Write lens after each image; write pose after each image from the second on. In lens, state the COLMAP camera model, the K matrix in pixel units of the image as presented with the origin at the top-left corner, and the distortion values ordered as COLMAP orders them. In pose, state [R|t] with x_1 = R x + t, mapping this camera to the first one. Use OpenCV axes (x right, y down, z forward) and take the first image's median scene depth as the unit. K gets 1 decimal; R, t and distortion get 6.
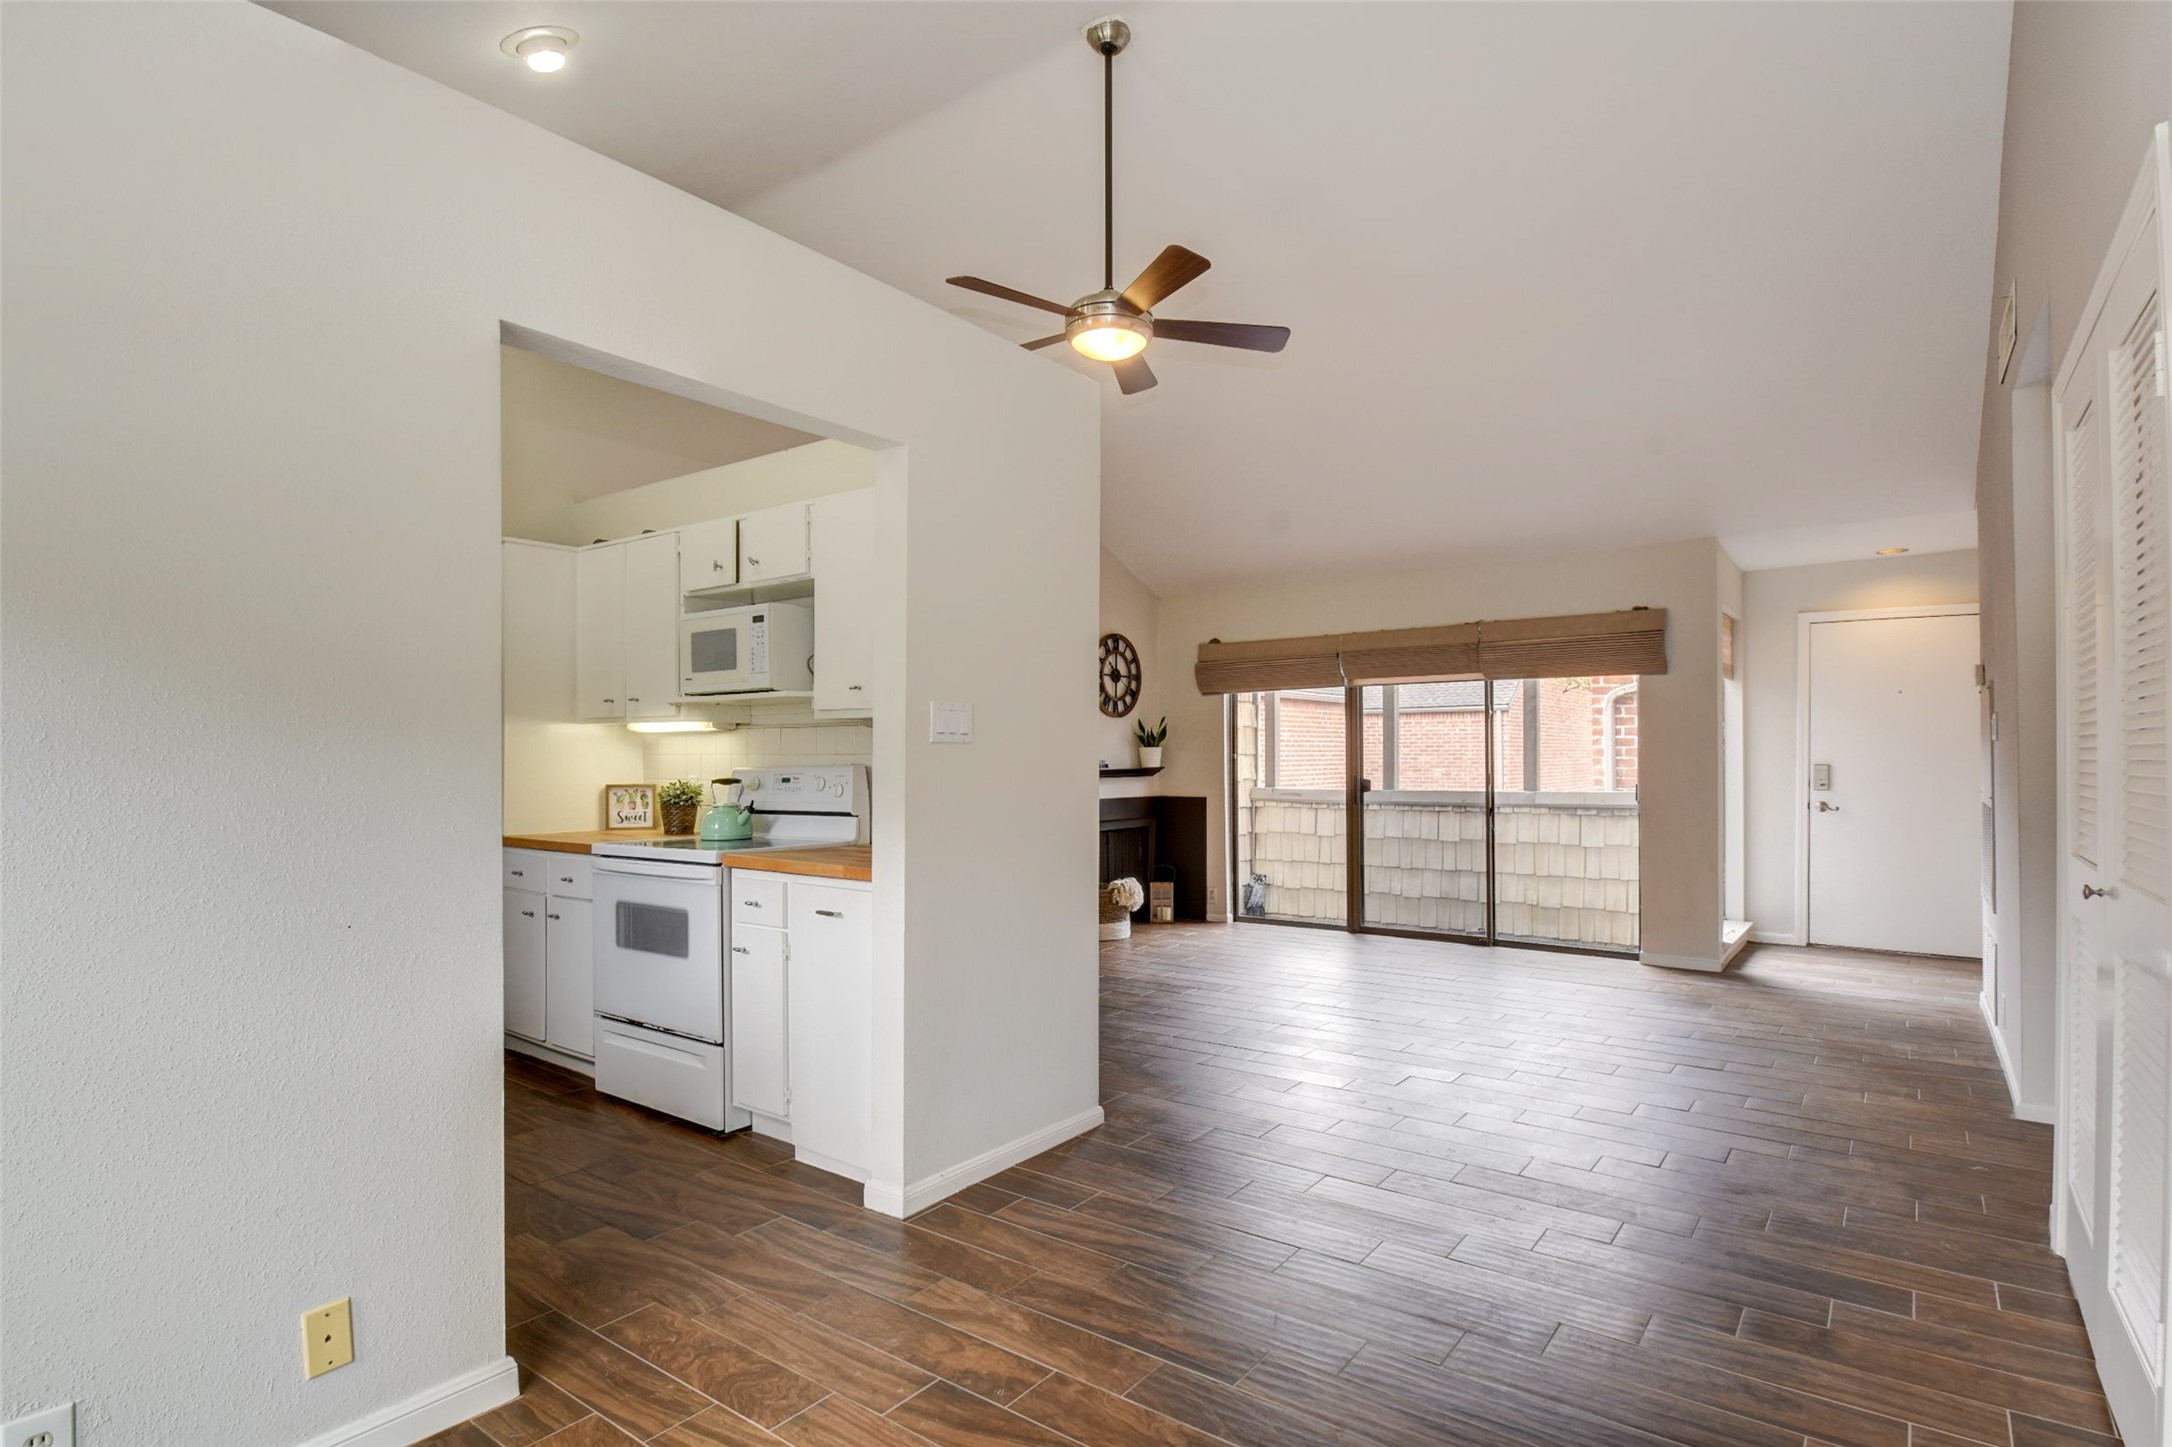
lens RADIAL K [[1071.3, 0, 1115.8], [0, 1071.3, 749.4], [0, 0, 1]] dist [-0.009874, -0.000954]
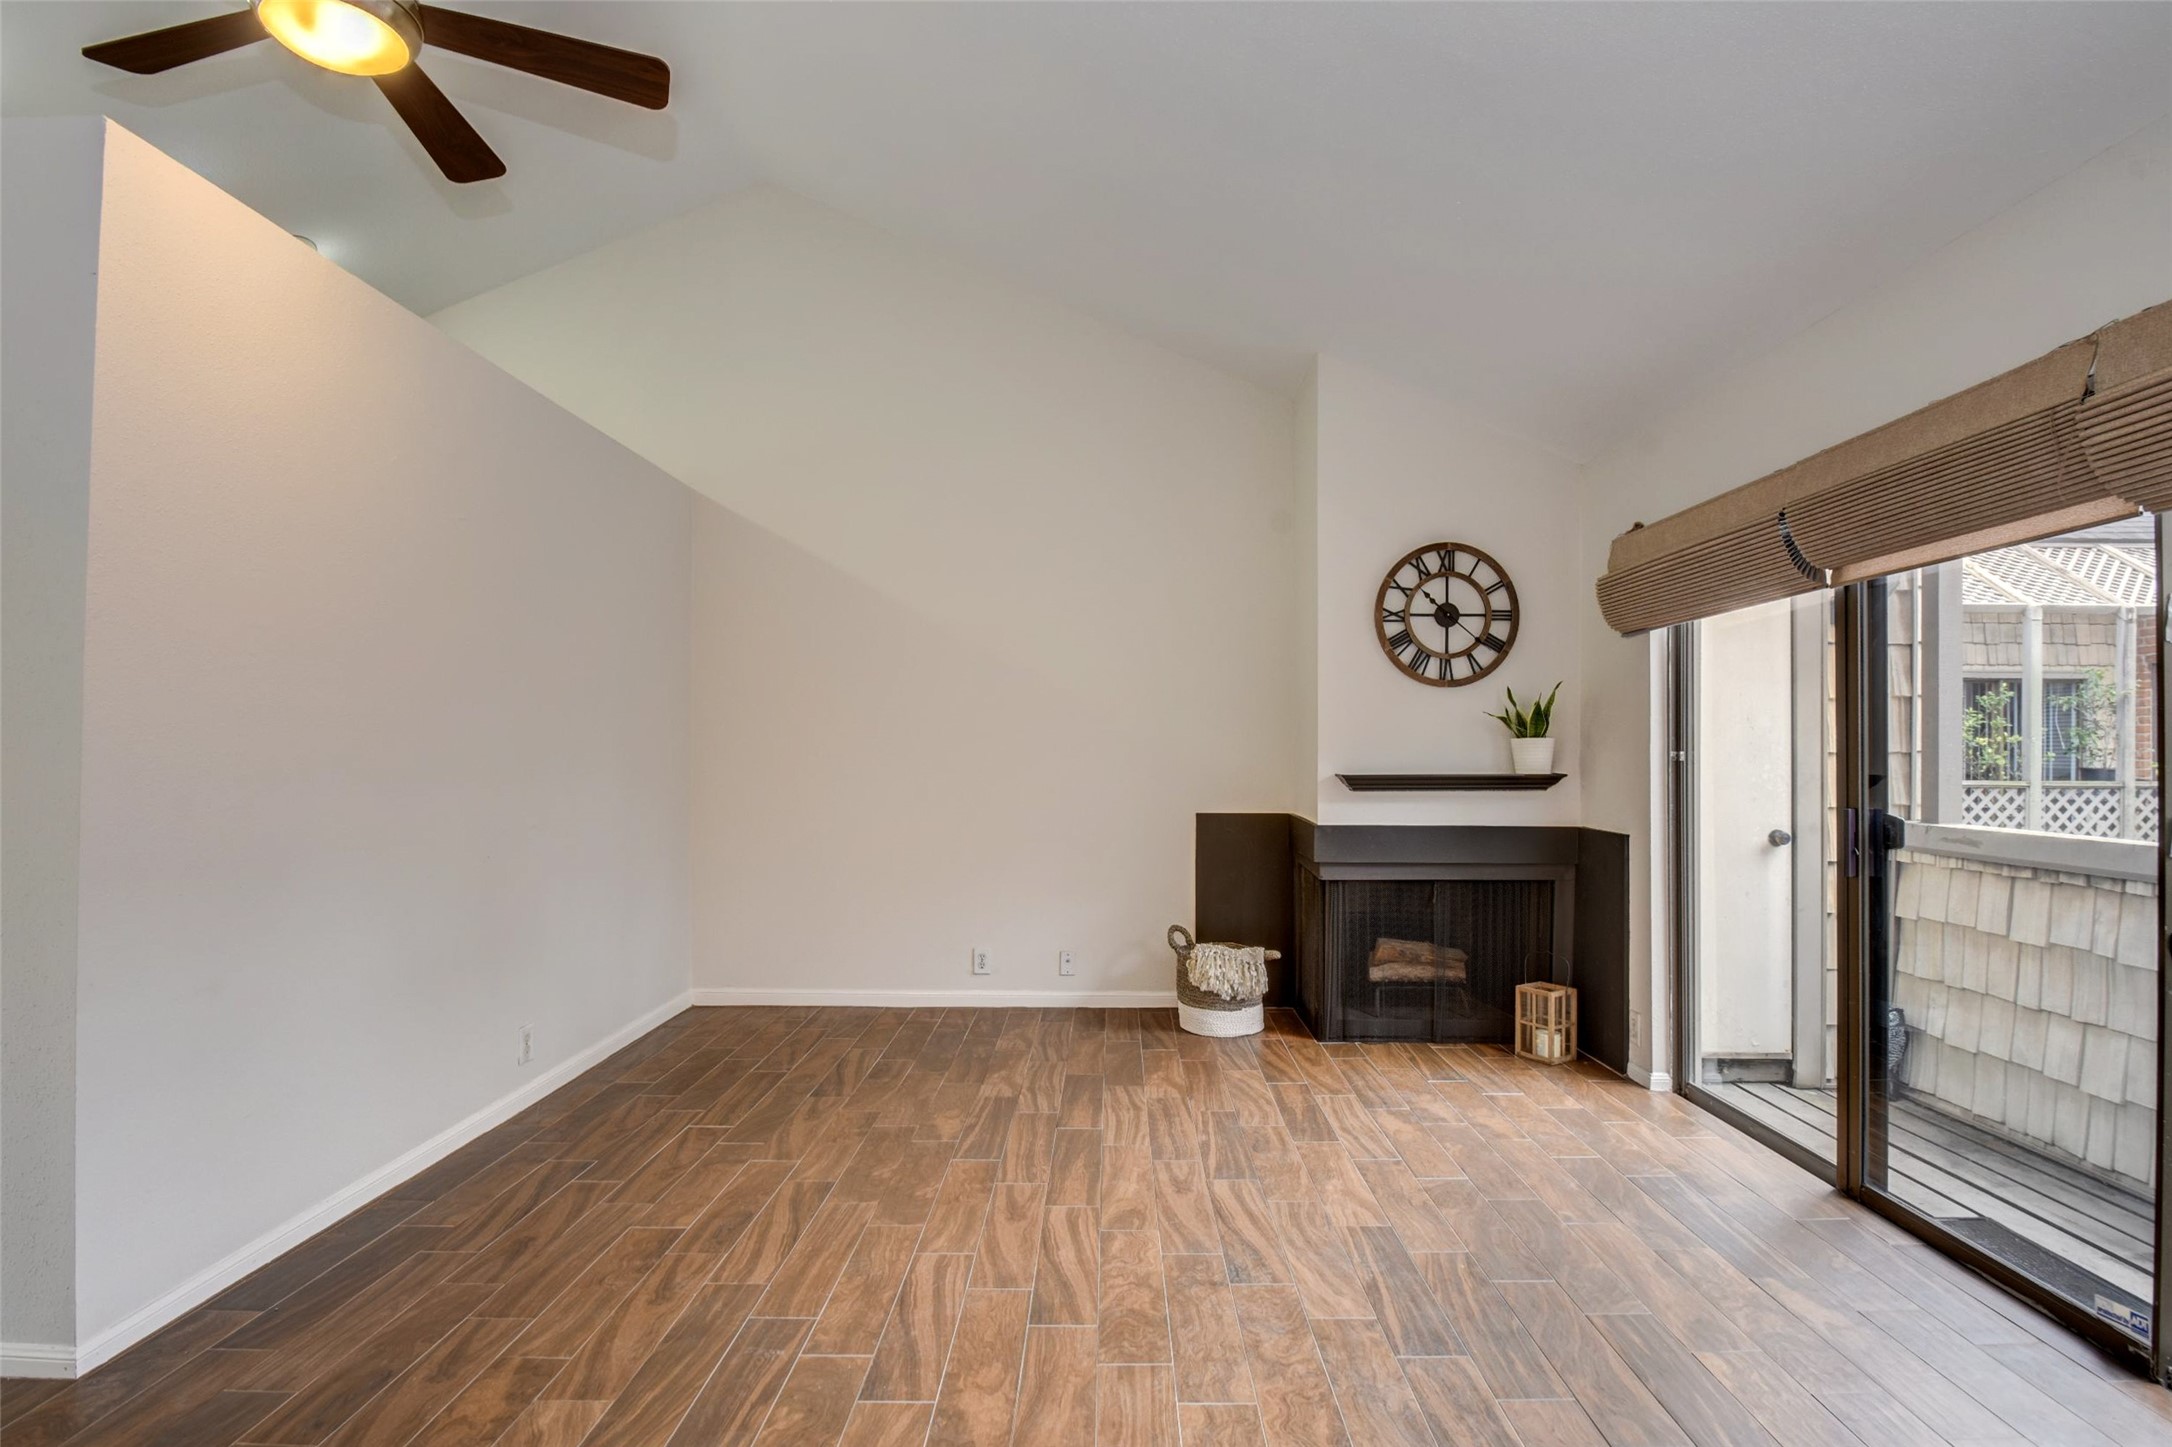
lens RADIAL K [[1071.3, 0, 1115.8], [0, 1071.3, 749.4], [0, 0, 1]] dist [-0.009874, -0.000954]
pose [[0.588931, 0.006858, -0.808154, 0.360253], [-0.001334, 0.999971, 0.007514, -0.000236], [0.808182, -0.003347, 0.588923, 0.508327]]
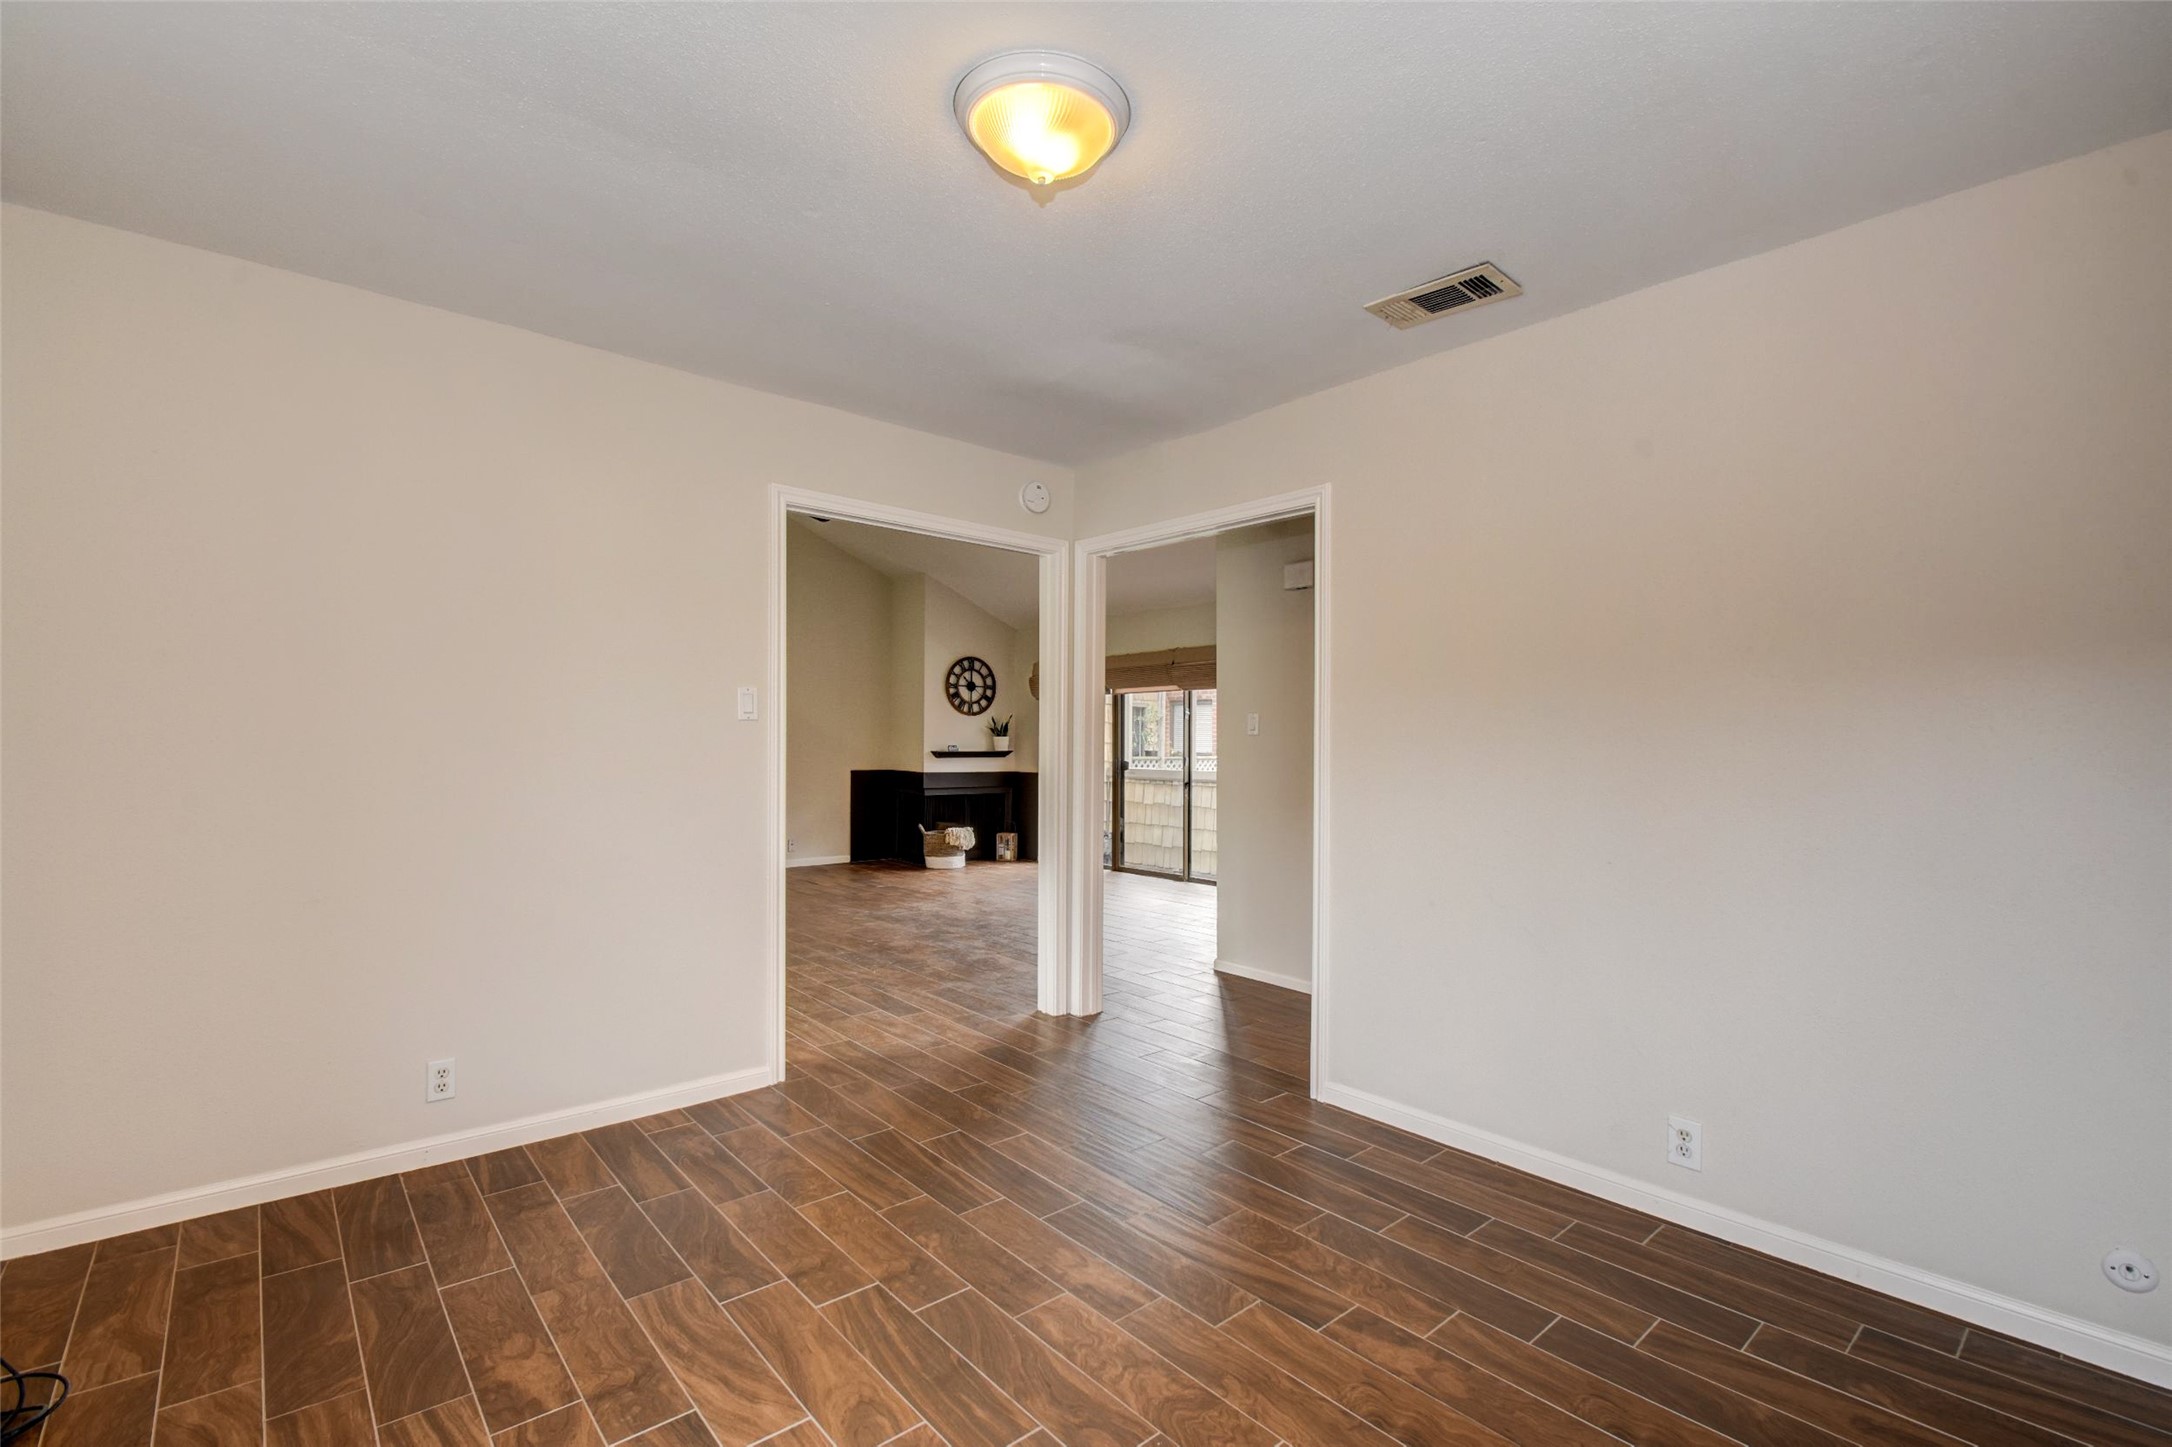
lens RADIAL K [[963.2, 0, 1103.9], [0, 963.2, 746.2], [0, 0, 1]] dist [-0.001344, -0.011214]
pose [[0.974731, 0.011510, -0.223086, 0.455939], [-0.009783, 0.999913, 0.008847, -0.002048], [0.223168, -0.006441, 0.974759, -0.211102]]
